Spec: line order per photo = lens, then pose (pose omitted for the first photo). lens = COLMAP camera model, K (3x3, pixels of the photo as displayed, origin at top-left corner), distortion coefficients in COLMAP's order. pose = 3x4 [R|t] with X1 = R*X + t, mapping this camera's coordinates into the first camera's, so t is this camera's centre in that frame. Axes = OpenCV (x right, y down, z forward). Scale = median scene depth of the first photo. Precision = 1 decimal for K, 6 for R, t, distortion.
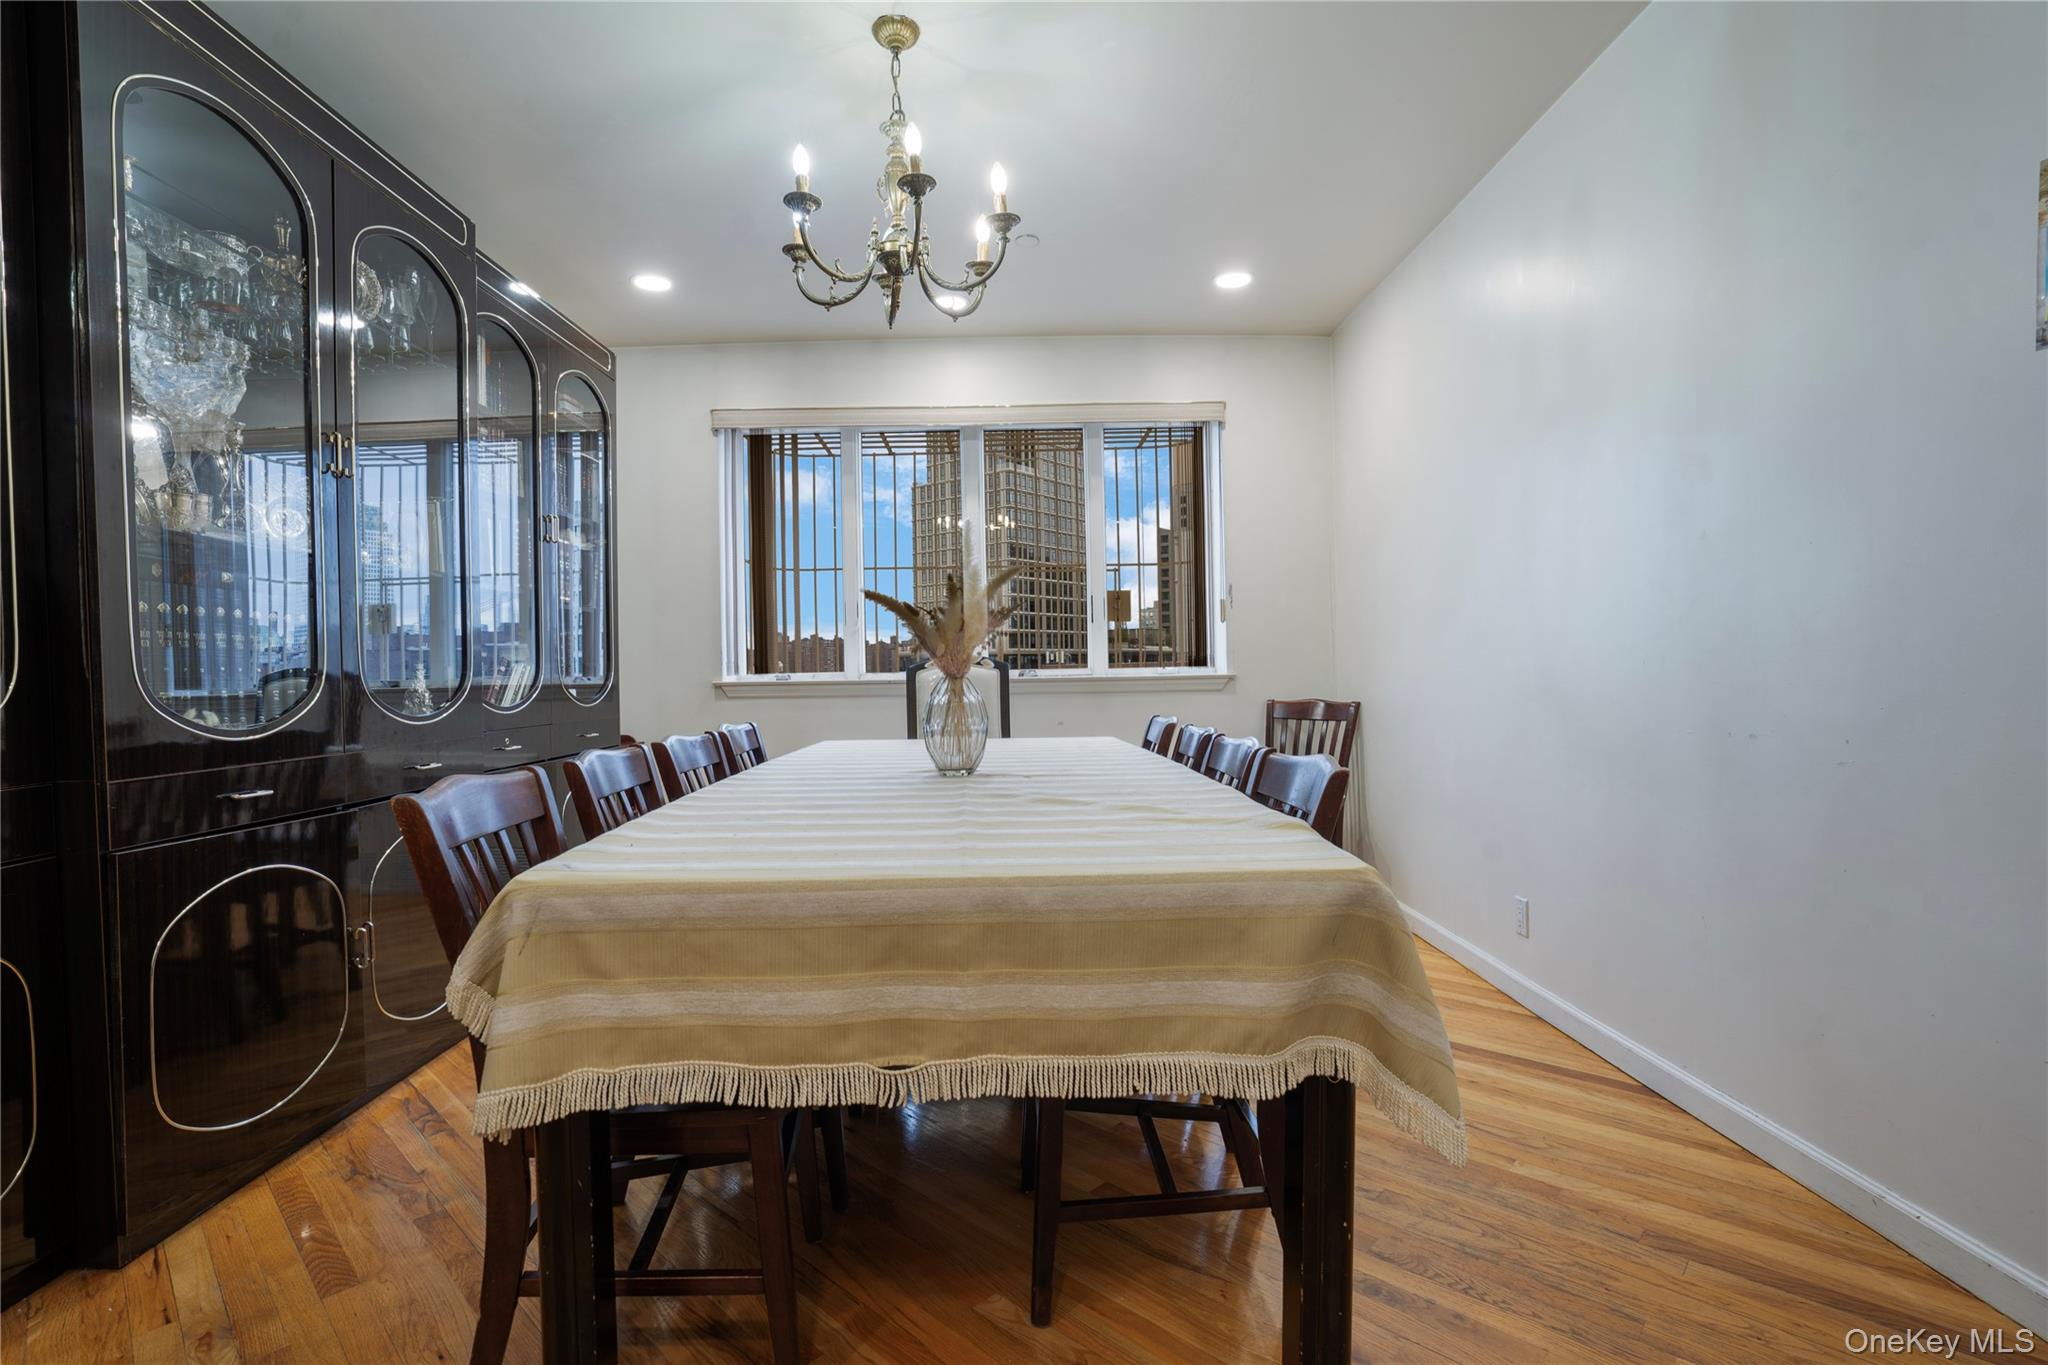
lens RADIAL K [[953.8, 0, 1038.3], [0, 953.8, 690.2], [0, 0, 1]] dist [-0.063037, 0.020289]
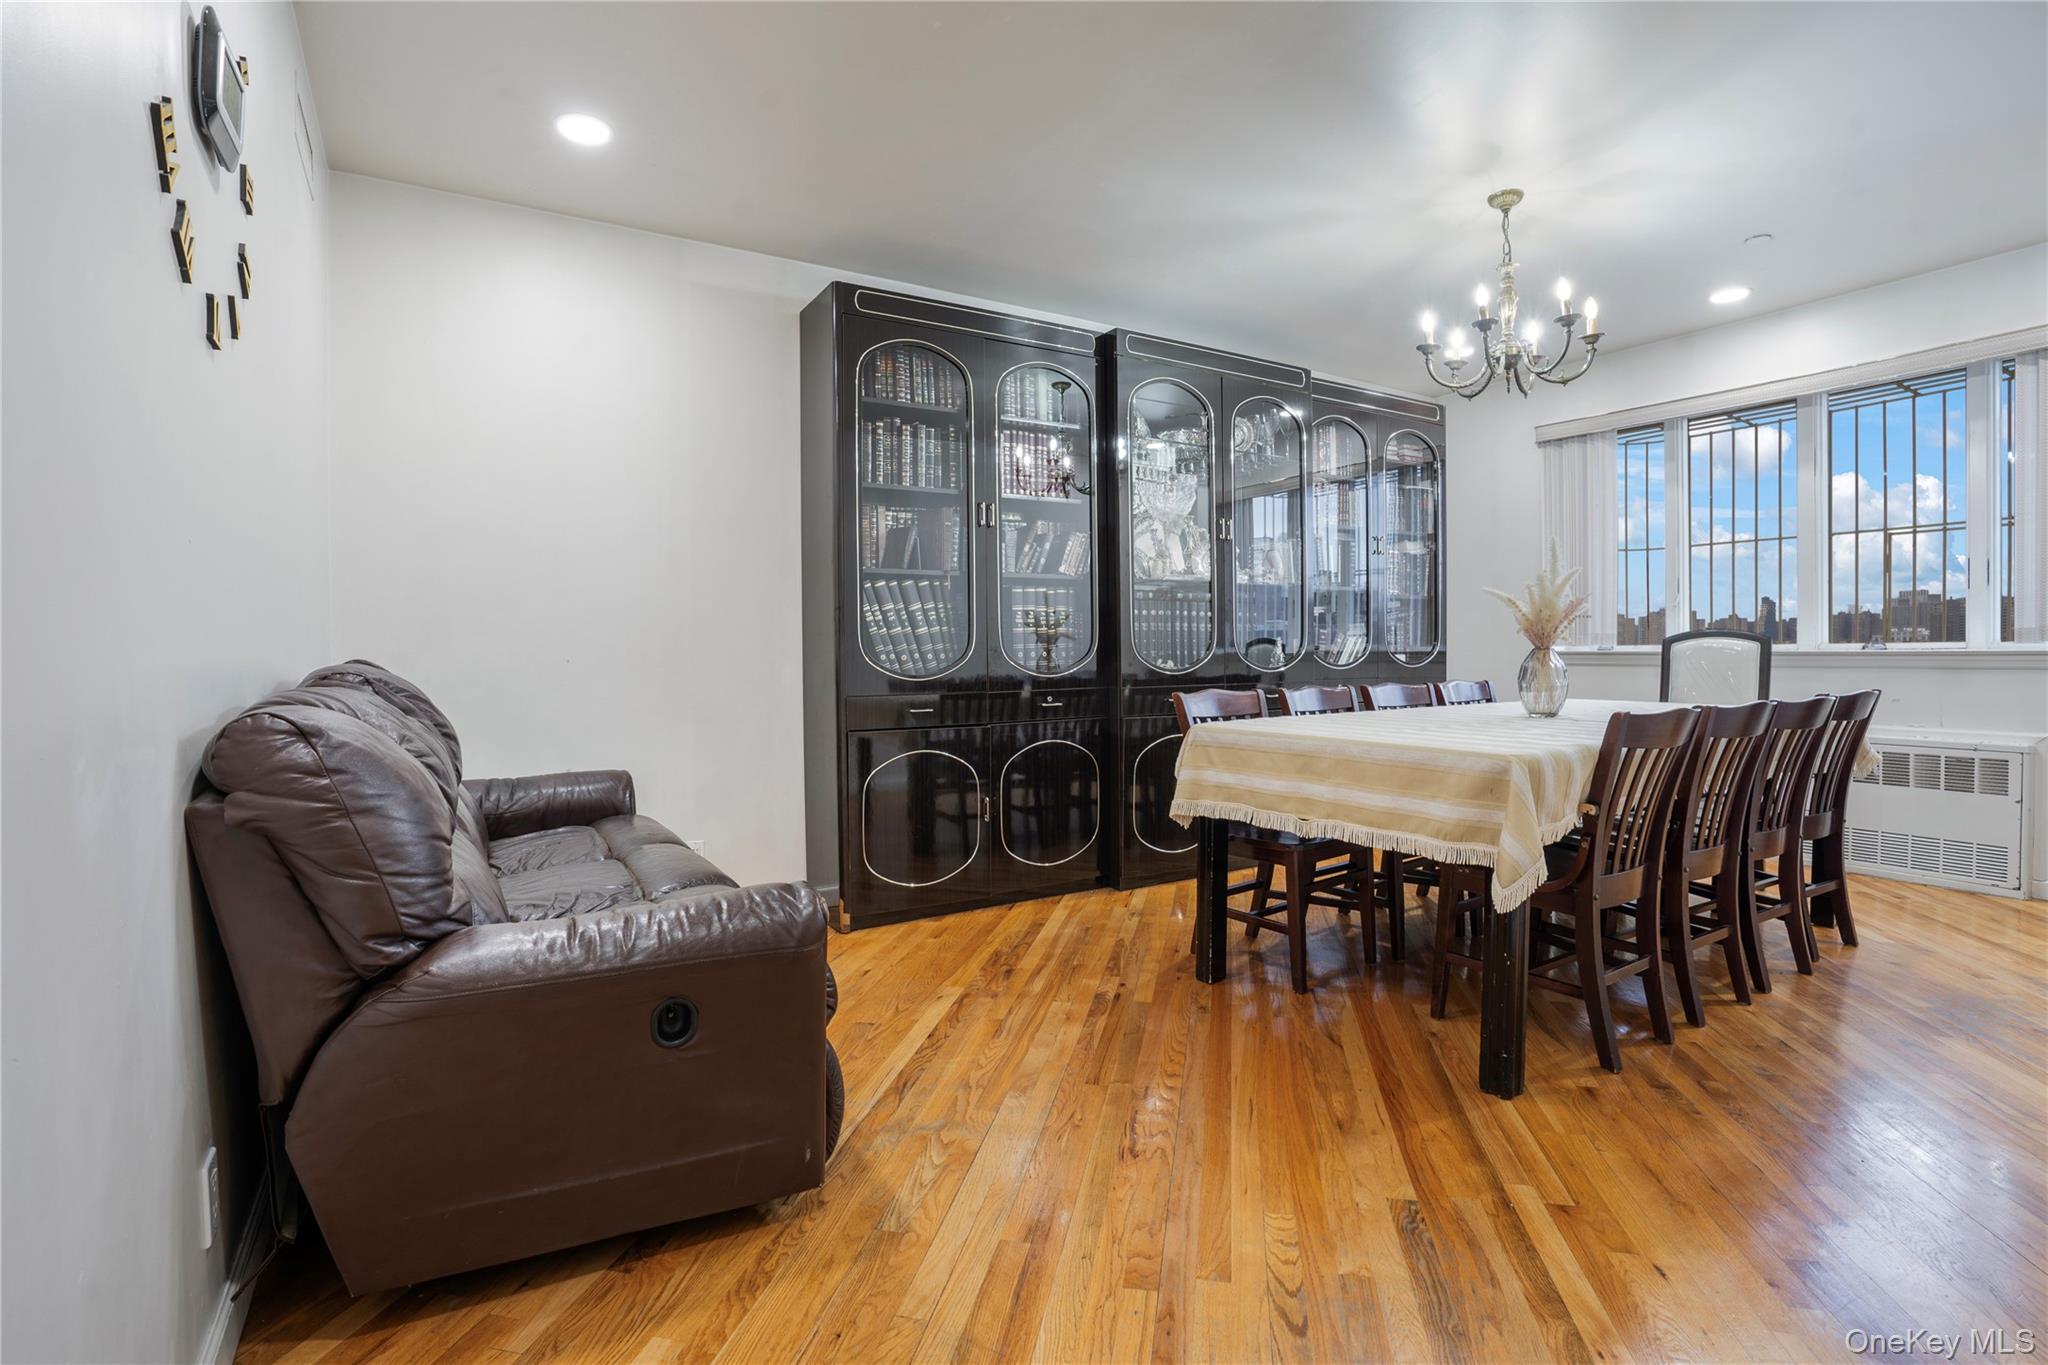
lens RADIAL K [[953.8, 0, 1037.5], [0, 953.8, 672.6], [0, 0, 1]] dist [-0.063037, 0.020289]
pose [[0.535086, 0.031017, -0.844228, 0.473968], [-0.017484, 0.999518, 0.025640, -0.001112], [0.844617, 0.001041, 0.535370, -0.257733]]
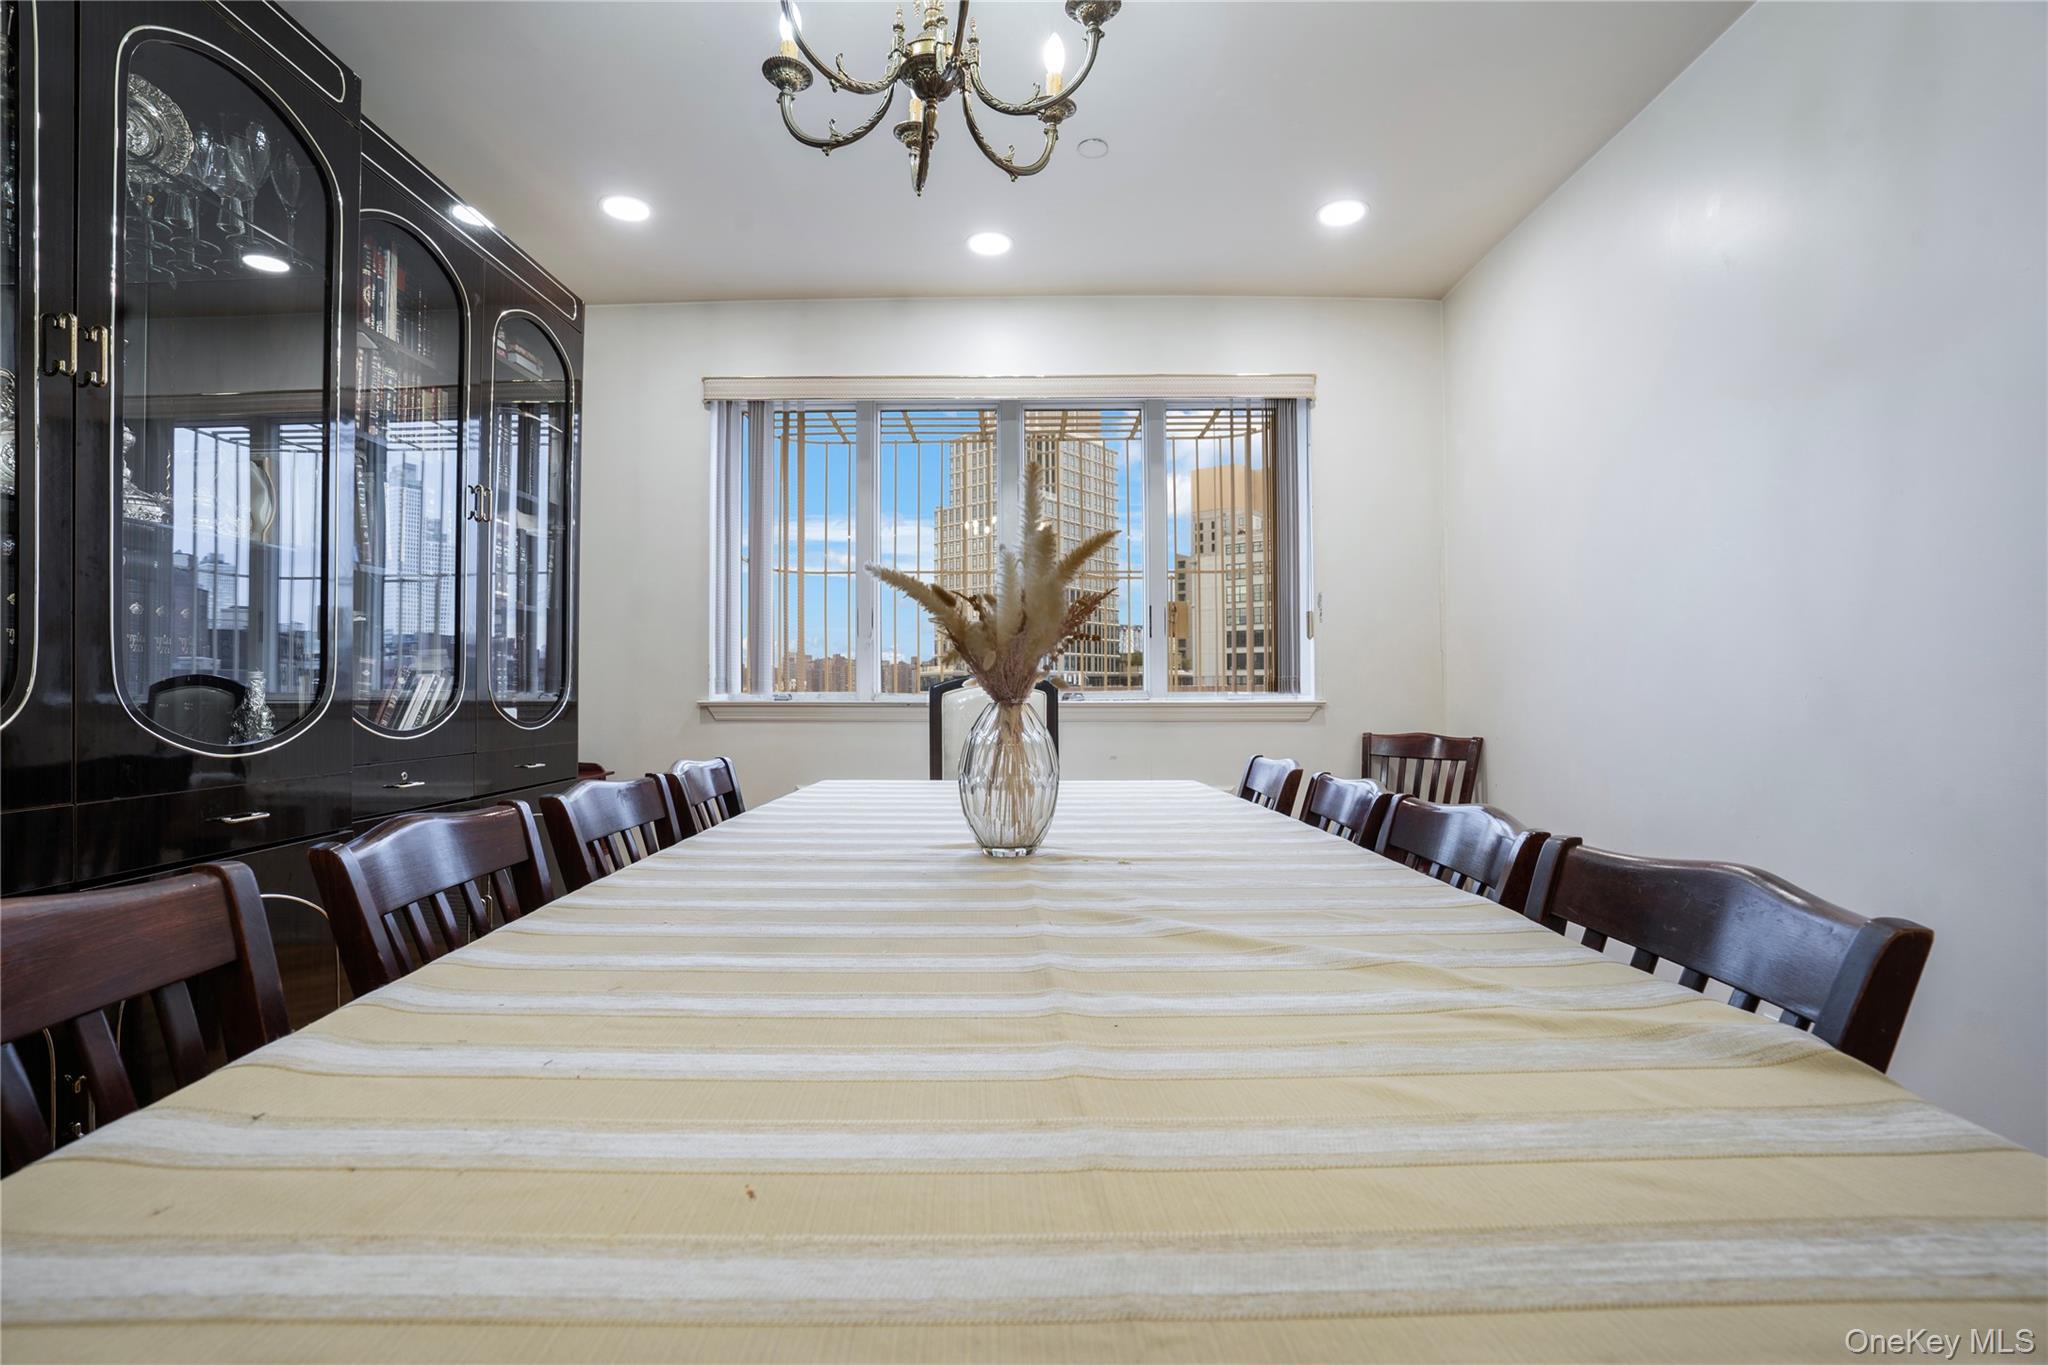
lens RADIAL K [[953.8, 0, 1042.4], [0, 953.8, 694.1], [0, 0, 1]] dist [-0.063037, 0.020289]
pose [[0.999753, 0.015238, -0.016151, -0.037380], [-0.015544, 0.999699, -0.018977, -0.005222], [0.015857, 0.019223, 0.999689, 0.244376]]
